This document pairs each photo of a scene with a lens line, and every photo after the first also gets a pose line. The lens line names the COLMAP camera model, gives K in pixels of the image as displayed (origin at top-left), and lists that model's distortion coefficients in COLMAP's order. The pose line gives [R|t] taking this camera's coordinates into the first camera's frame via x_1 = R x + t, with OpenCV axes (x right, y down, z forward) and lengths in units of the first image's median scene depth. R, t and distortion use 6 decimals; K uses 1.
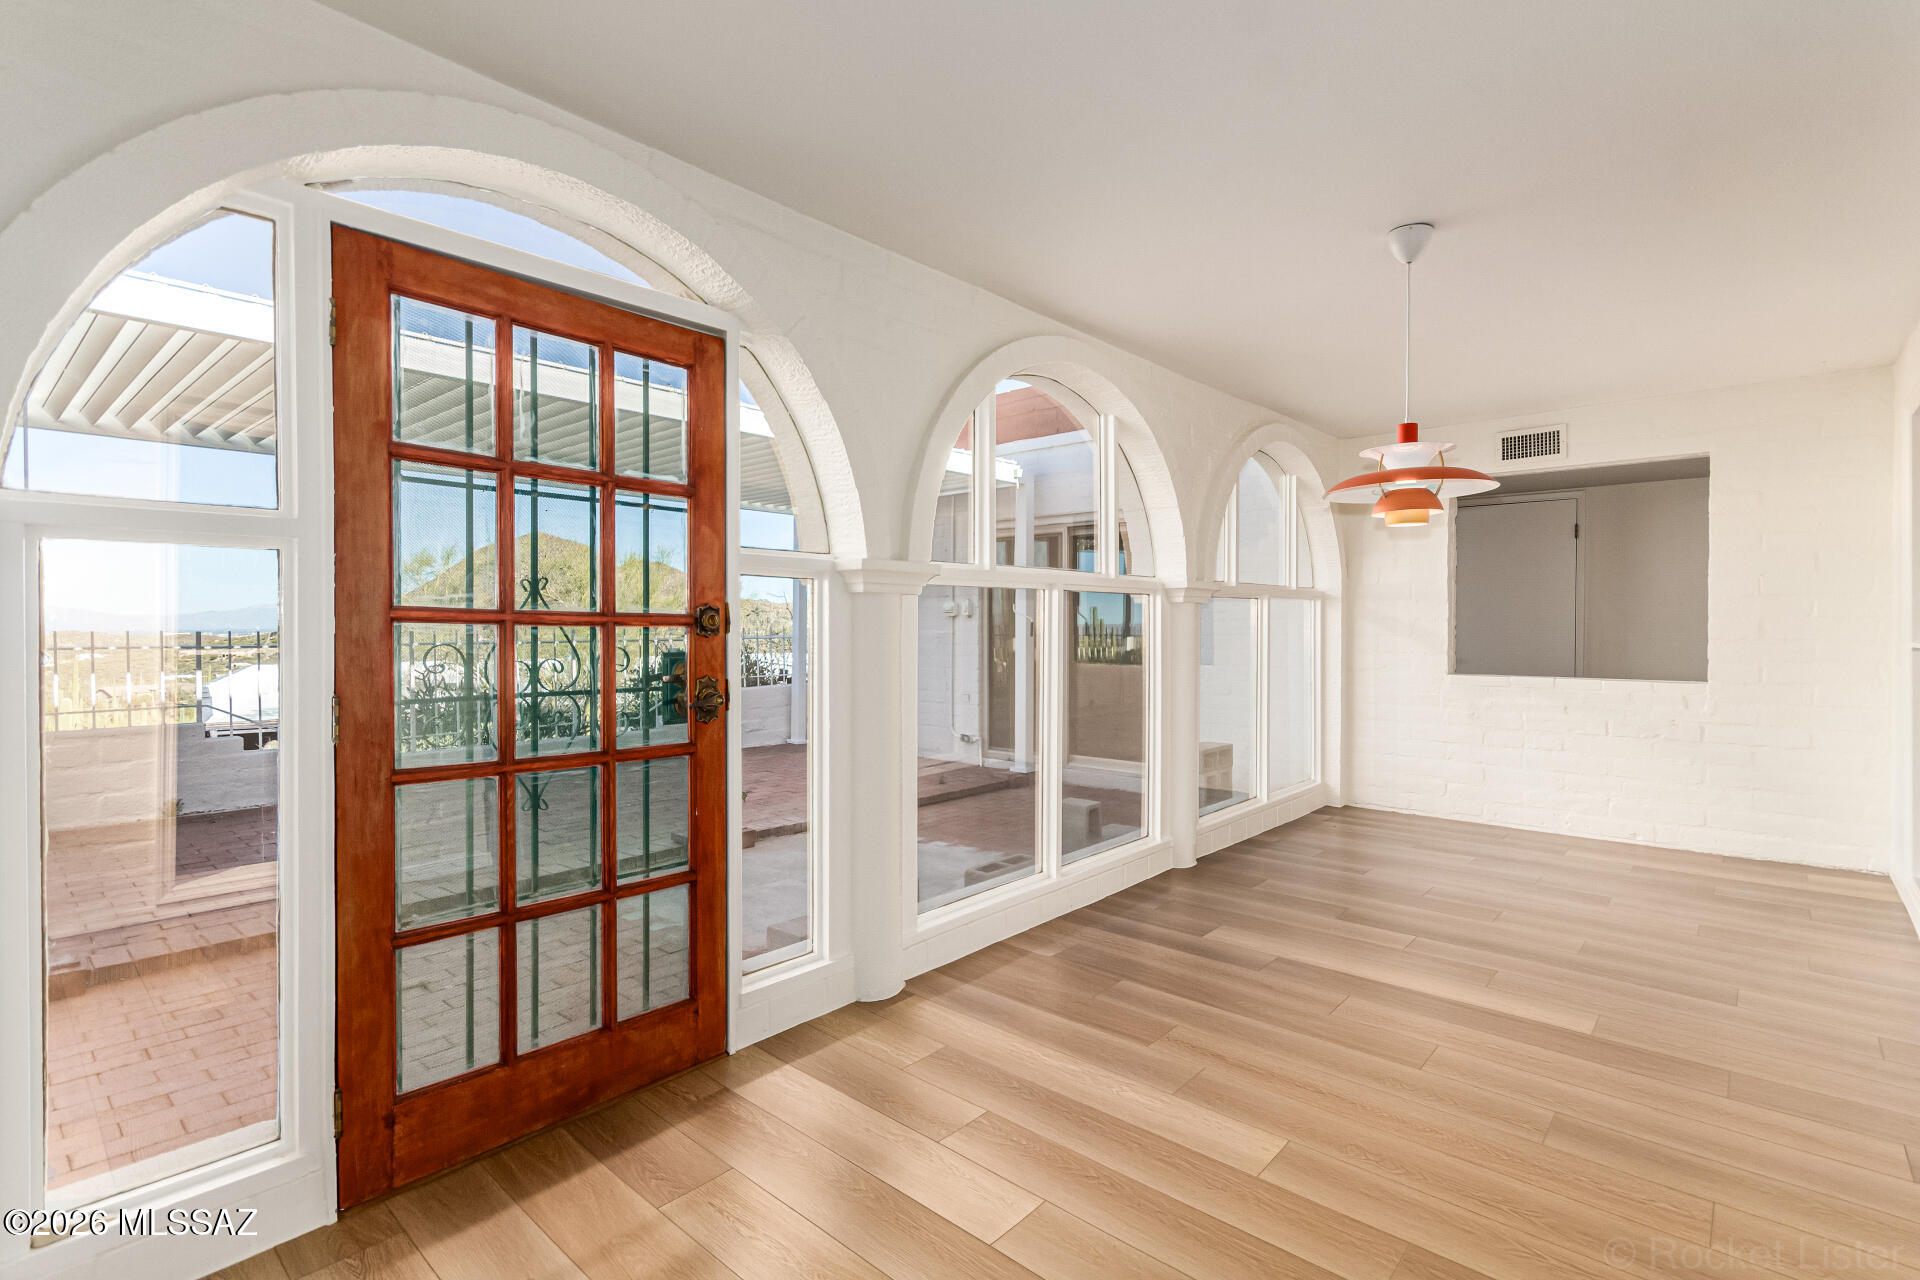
lens RADIAL K [[886.1, 0, 961.8], [0, 886.1, 632.0], [0, 0, 1]] dist [-0.001412, -0.000355]
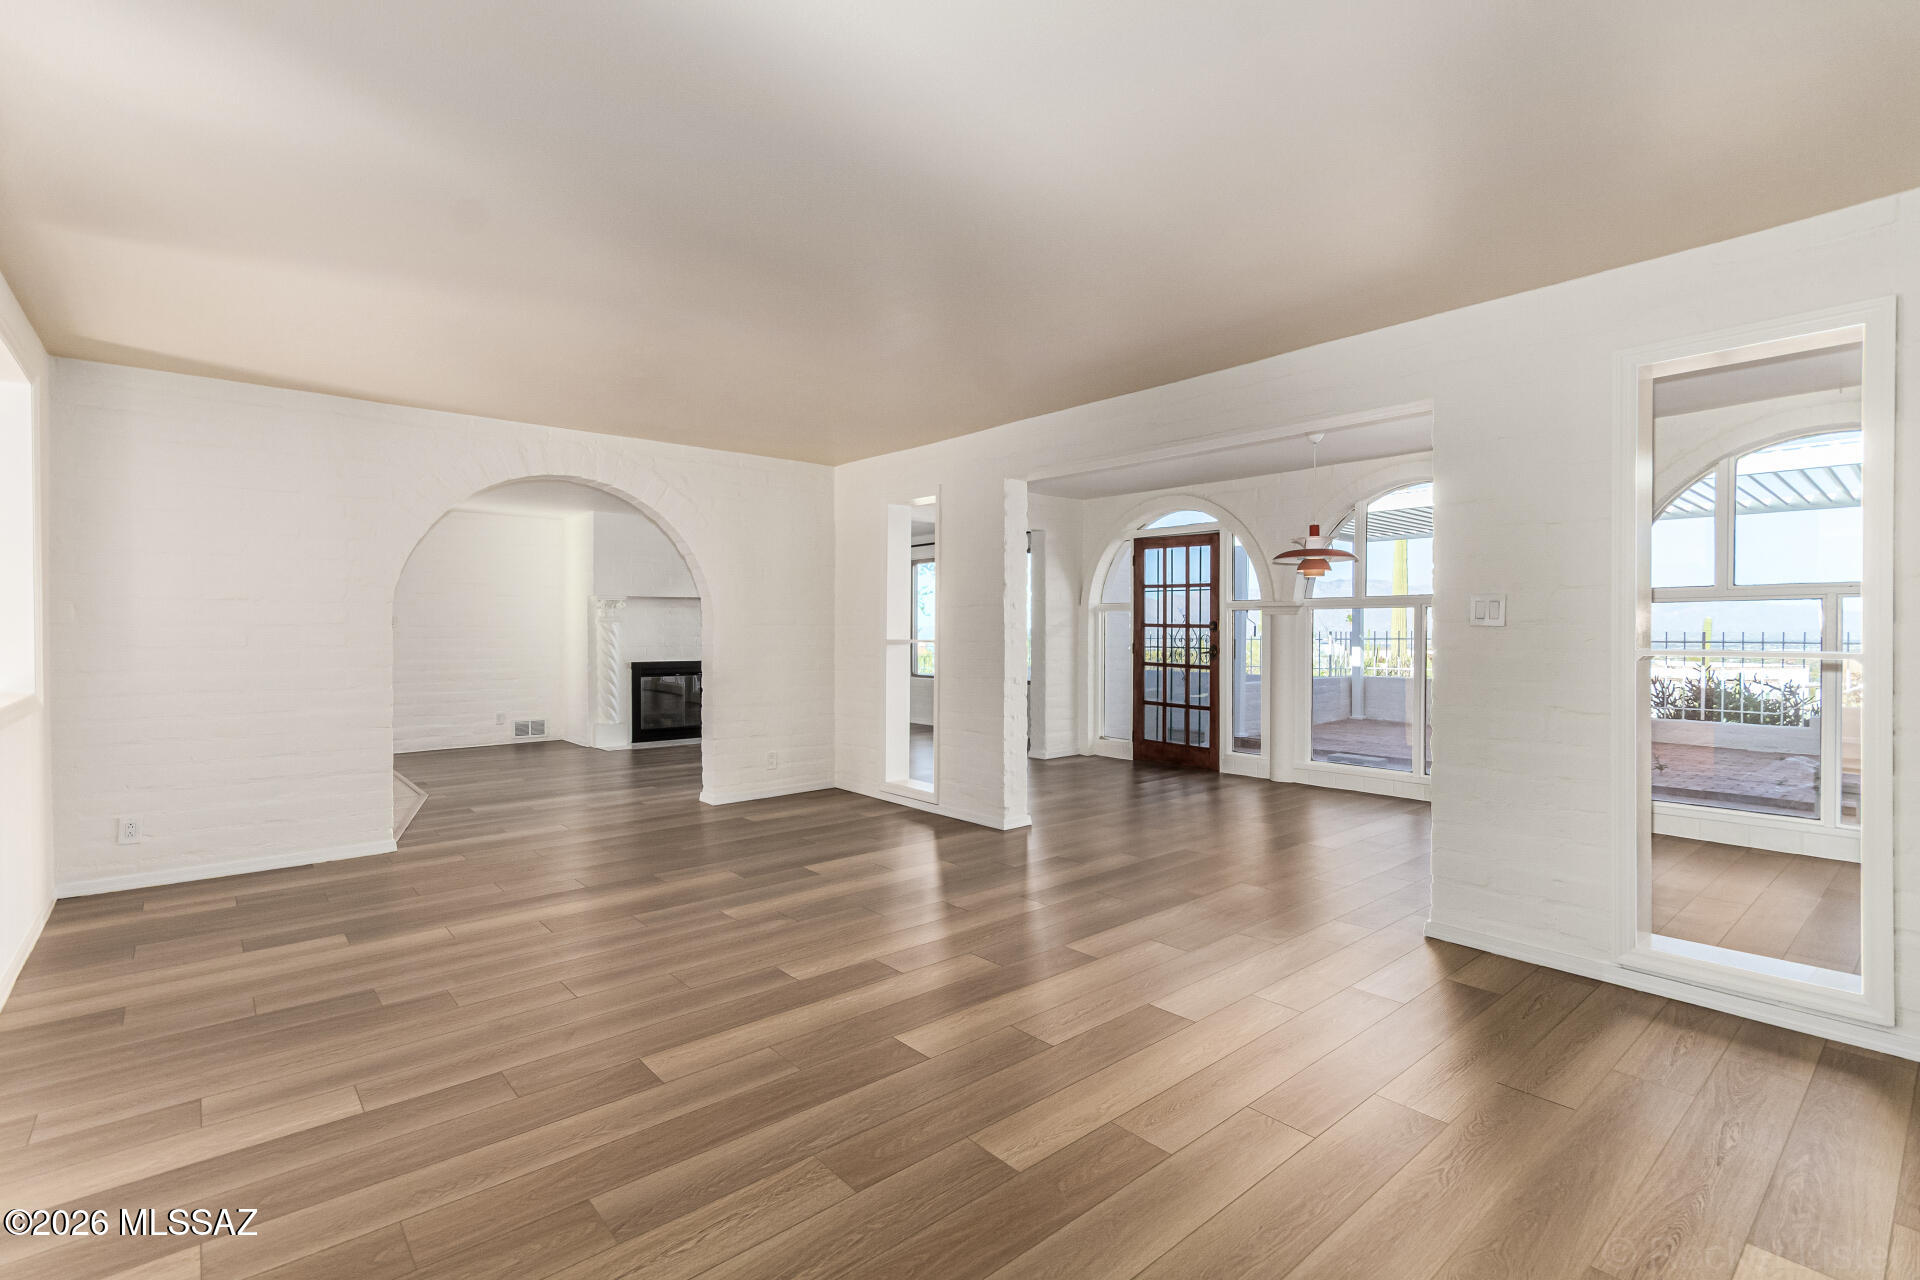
lens RADIAL K [[886.1, 0, 961.8], [0, 886.1, 632.0], [0, 0, 1]] dist [-0.001412, -0.000355]
pose [[-0.139977, 0.003190, -0.990150, 3.142998], [-0.020000, 0.999782, 0.006049, 0.007164], [0.989953, 0.020650, -0.139883, 0.620195]]
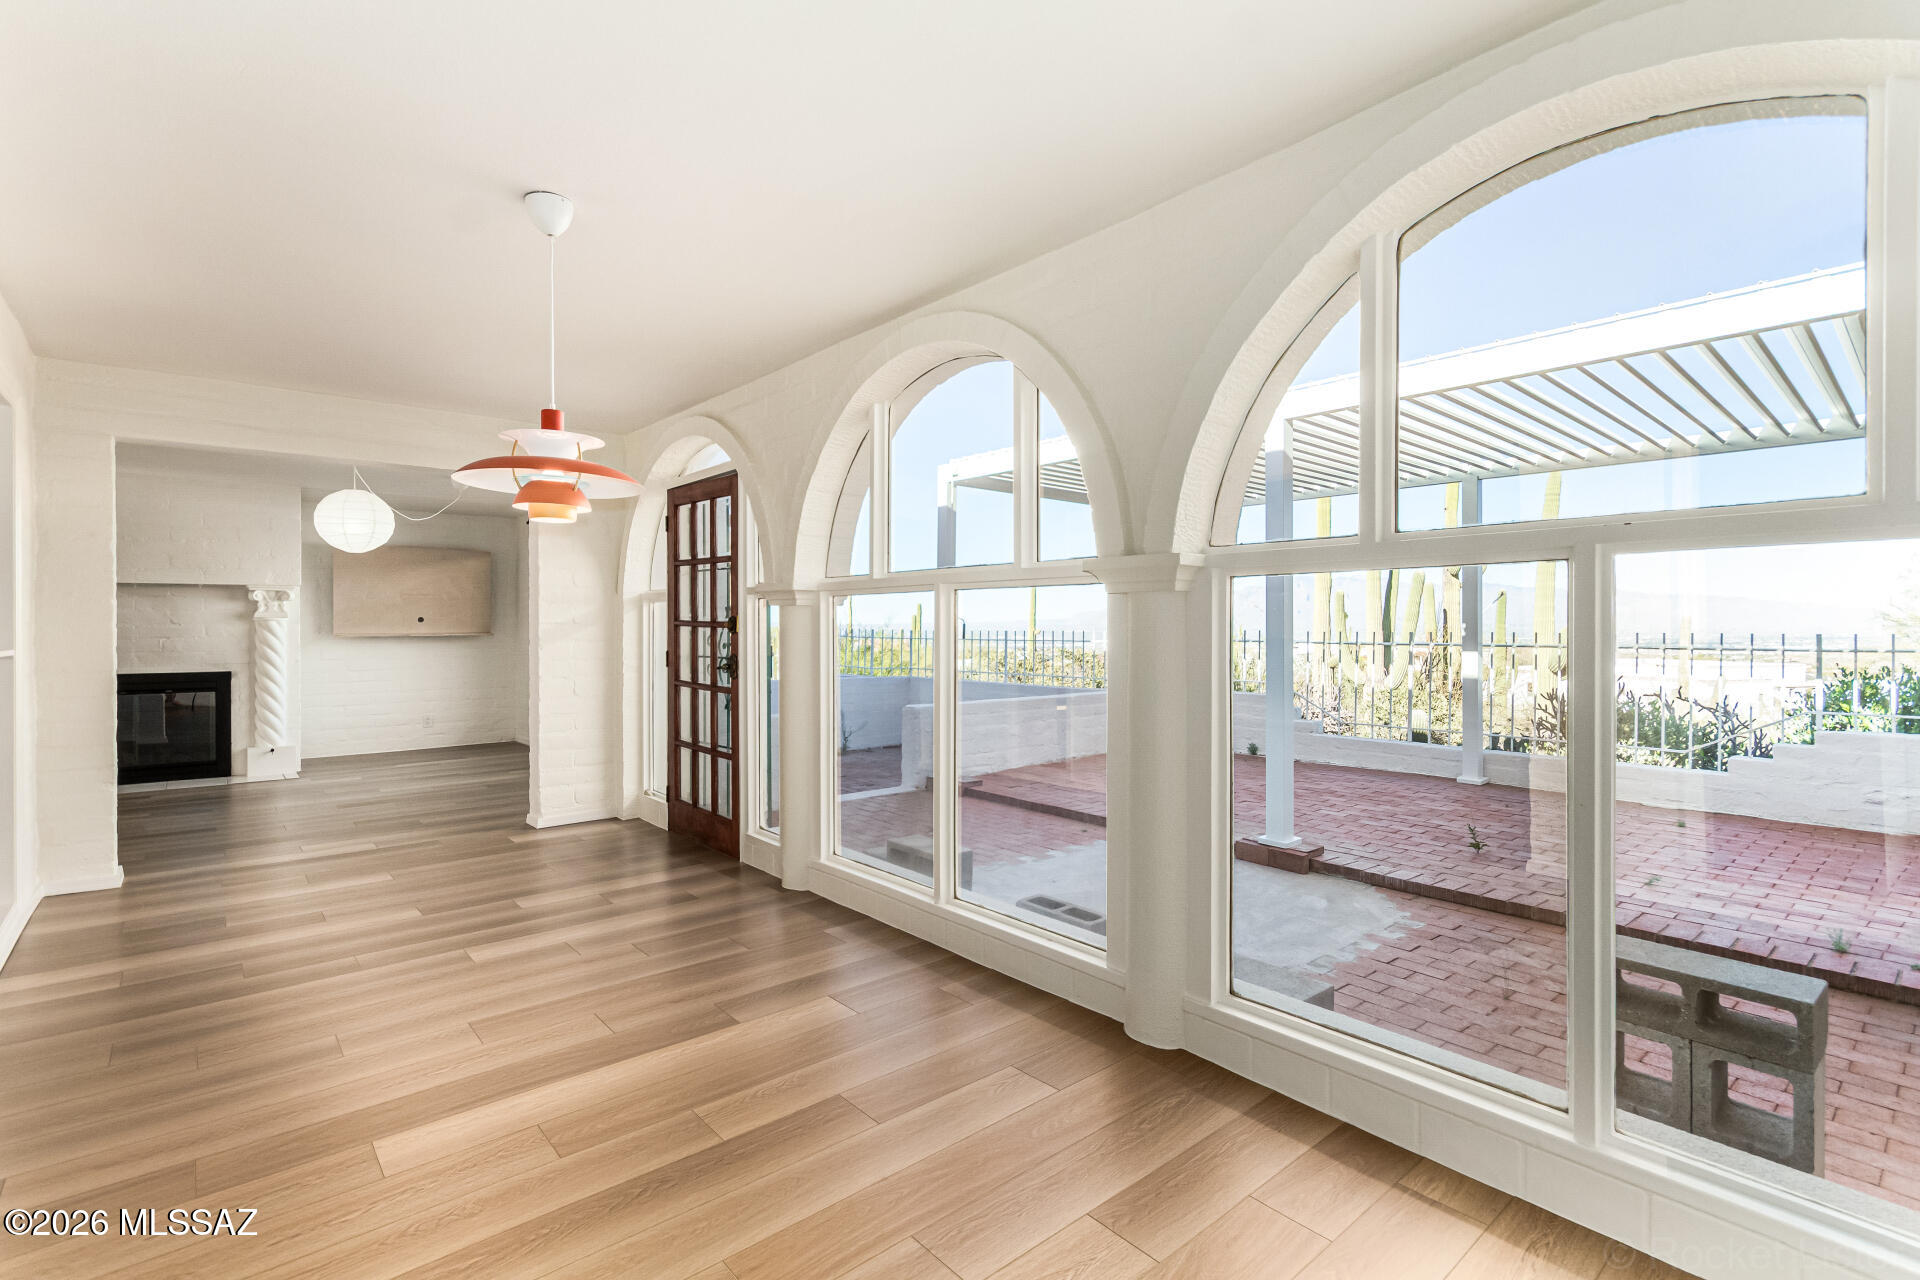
lens RADIAL K [[905.0, 0, 924.8], [0, 905.0, 631.6], [0, 0, 1]] dist [-0.001316, -0.000072]
pose [[-0.147286, 0.001775, -0.989092, 1.730995], [-0.020087, 0.999787, 0.004785, -0.017867], [0.988890, 0.020573, -0.147219, 1.852038]]
